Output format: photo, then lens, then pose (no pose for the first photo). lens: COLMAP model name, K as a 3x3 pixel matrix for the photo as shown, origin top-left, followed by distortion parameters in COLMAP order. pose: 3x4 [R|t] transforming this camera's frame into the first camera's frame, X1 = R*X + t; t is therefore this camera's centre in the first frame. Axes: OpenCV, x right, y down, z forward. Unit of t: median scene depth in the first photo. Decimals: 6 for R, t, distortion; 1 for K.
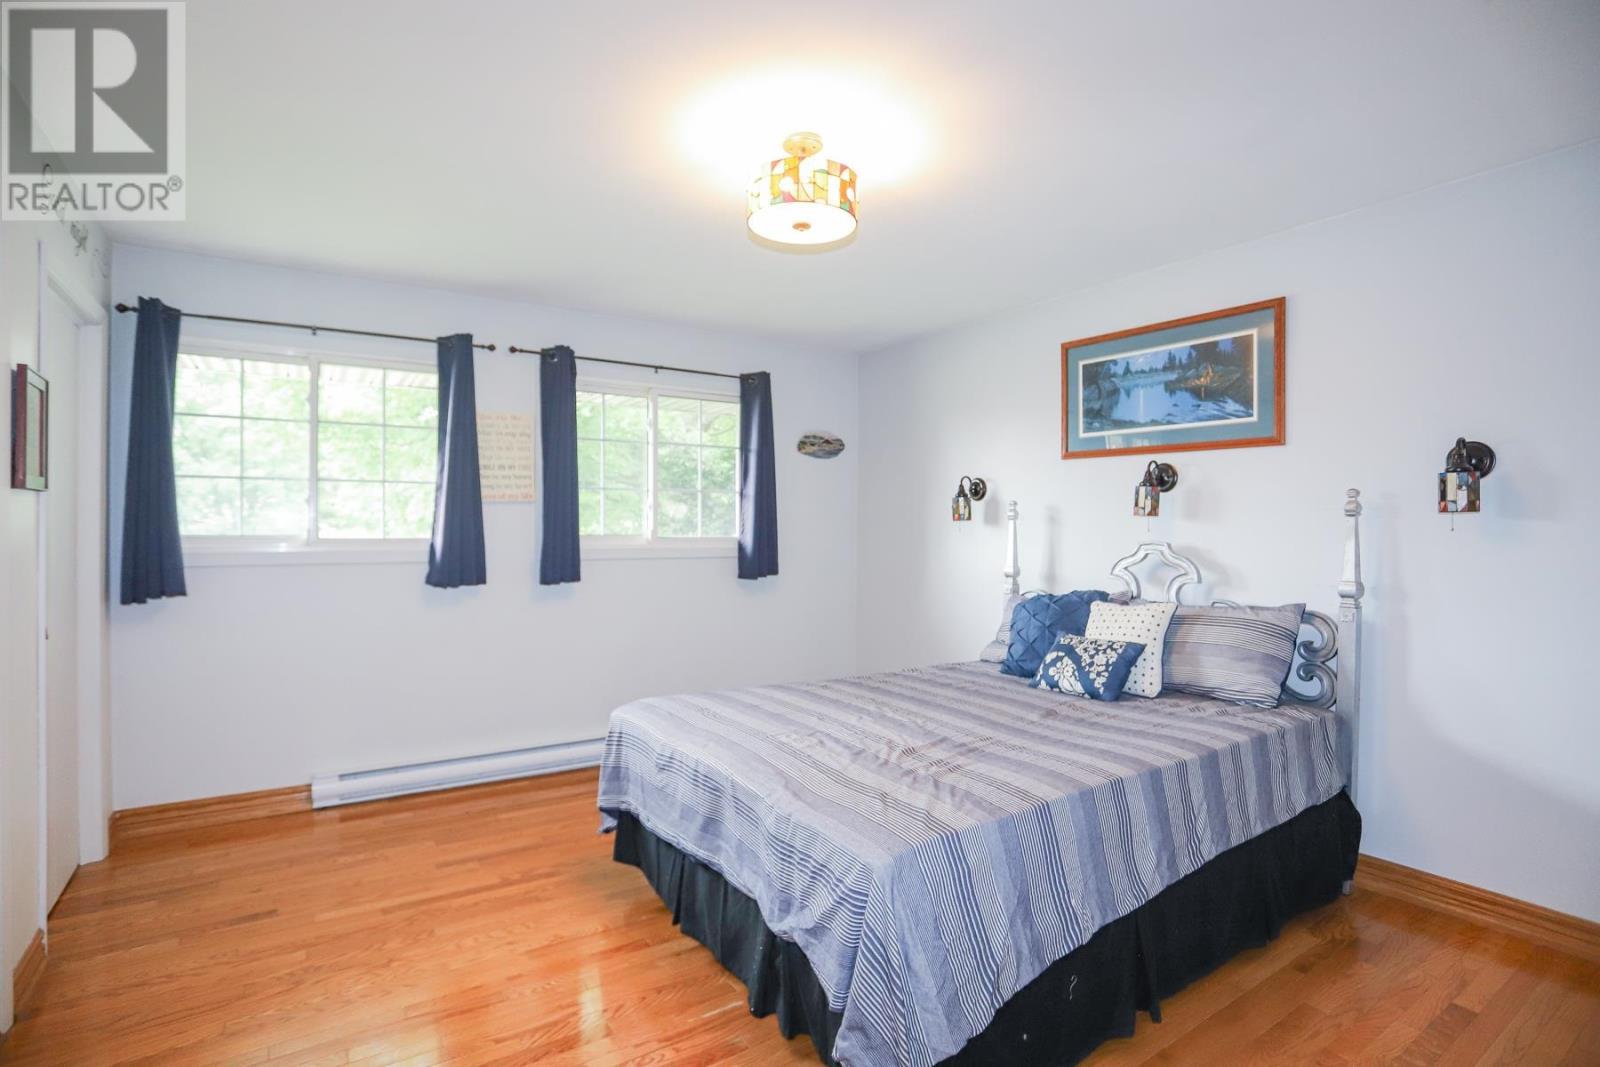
lens RADIAL K [[784.8, 0, 789.3], [0, 784.8, 534.8], [0, 0, 1]] dist [-0.071010, 0.032026]
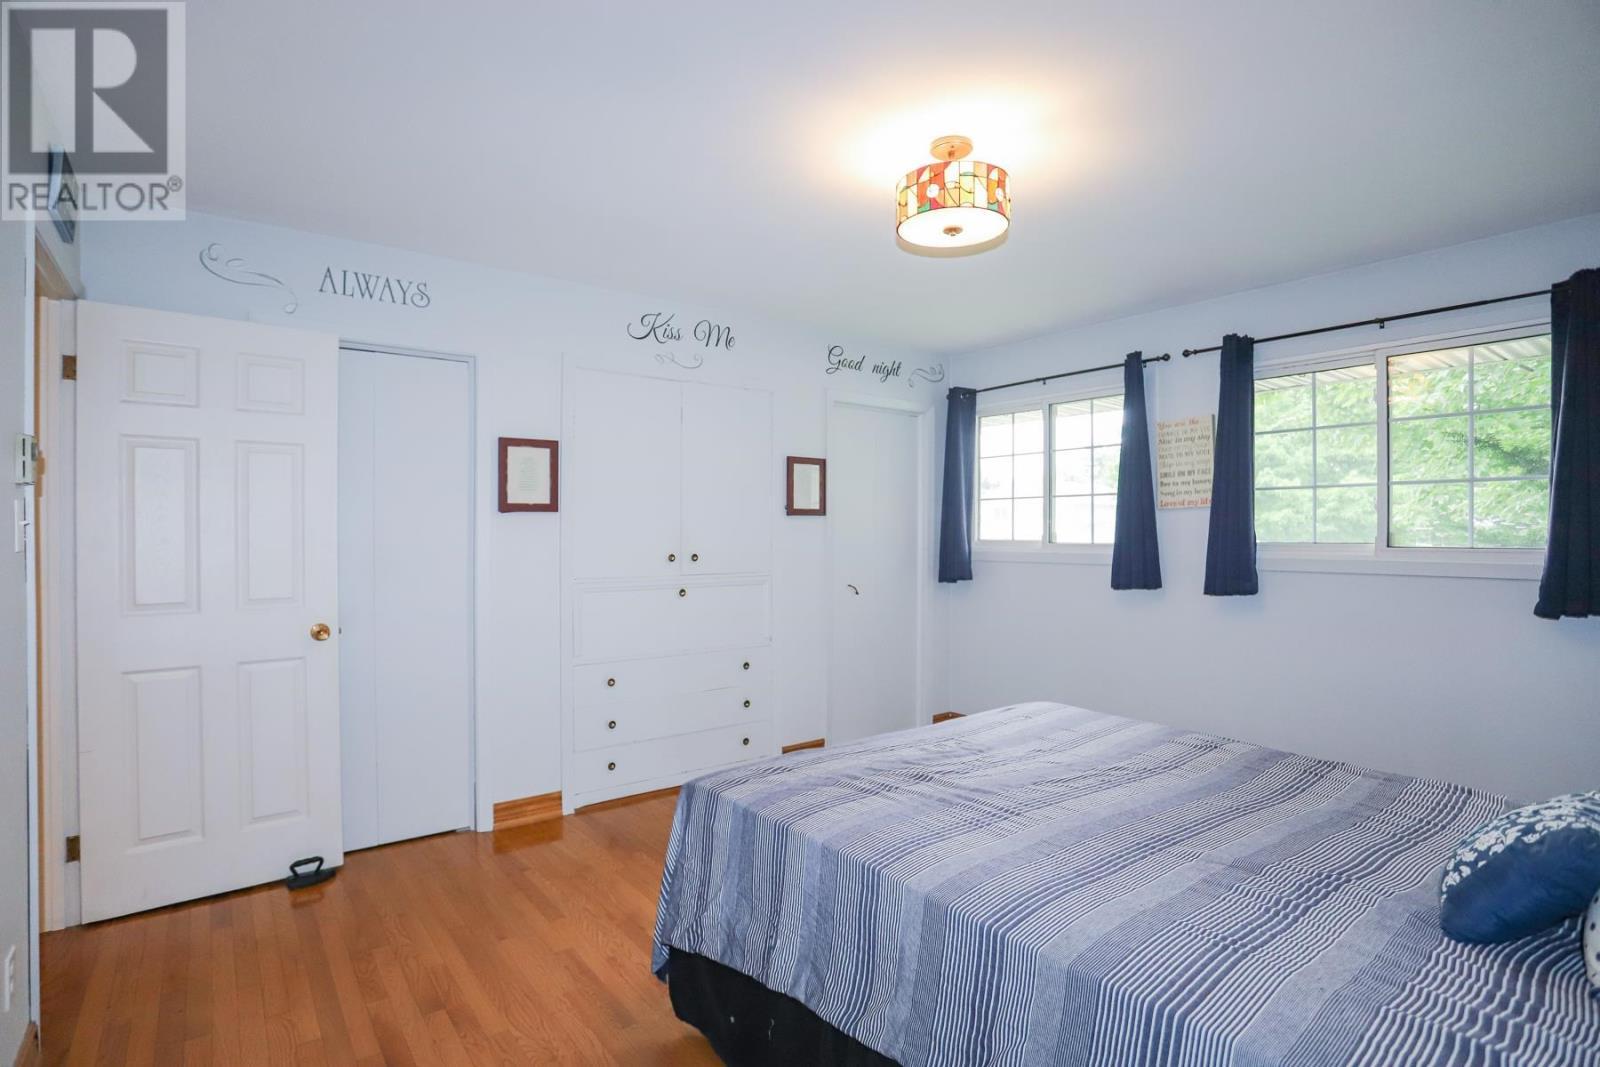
lens RADIAL K [[784.8, 0, 789.3], [0, 784.8, 534.8], [0, 0, 1]] dist [-0.071010, 0.032026]
pose [[0.094414, -0.002049, -0.995531, 0.571600], [-0.005538, 0.999981, -0.002584, -0.002952], [0.995518, 0.005758, 0.094401, 0.408693]]
